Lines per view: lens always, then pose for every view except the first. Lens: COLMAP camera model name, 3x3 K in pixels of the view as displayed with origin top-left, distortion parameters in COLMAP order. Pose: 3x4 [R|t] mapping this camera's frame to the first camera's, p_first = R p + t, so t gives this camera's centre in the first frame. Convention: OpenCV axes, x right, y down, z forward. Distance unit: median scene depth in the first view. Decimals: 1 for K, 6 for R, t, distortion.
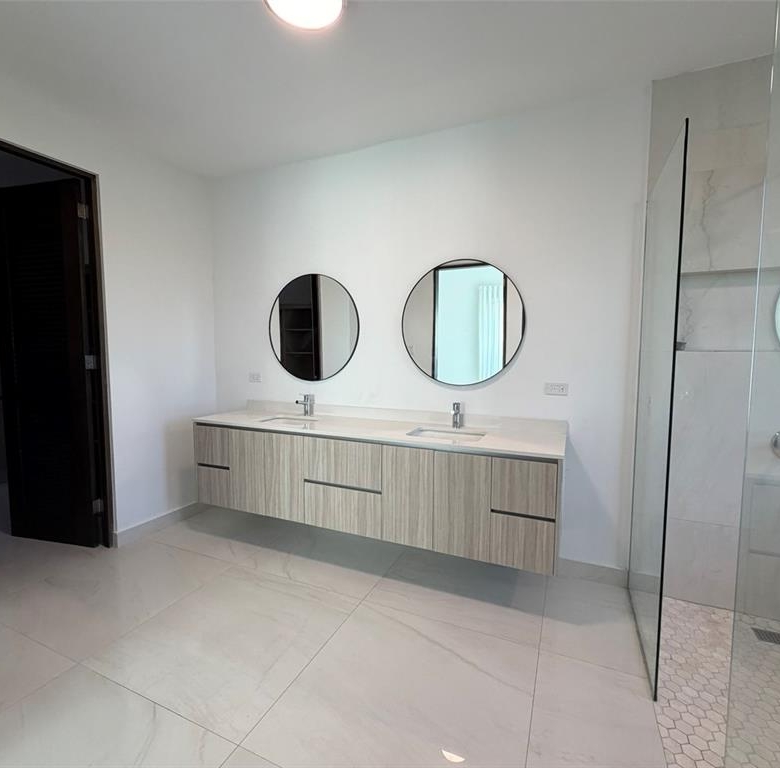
lens RADIAL K [[405.9, 0, 390.0], [0, 405.9, 384.0], [0, 0, 1]] dist [0.001234, -0.001367]
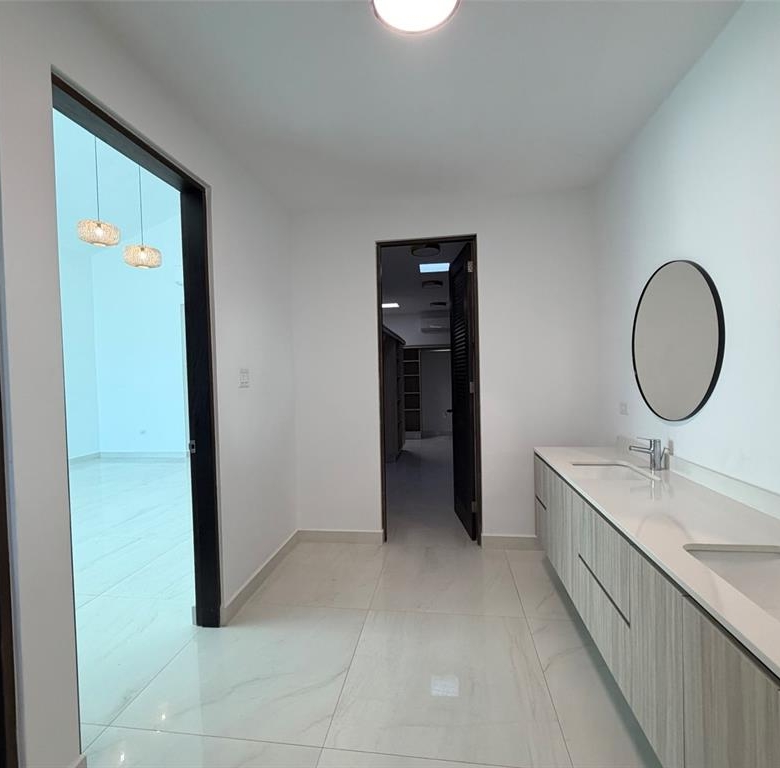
lens RADIAL K [[405.9, 0, 390.0], [0, 405.9, 384.0], [0, 0, 1]] dist [0.001234, -0.001367]
pose [[0.286149, 0.013448, -0.958091, 0.353308], [-0.048414, 0.998827, -0.000440, -0.049532], [0.956961, 0.046511, 0.286464, 0.400196]]
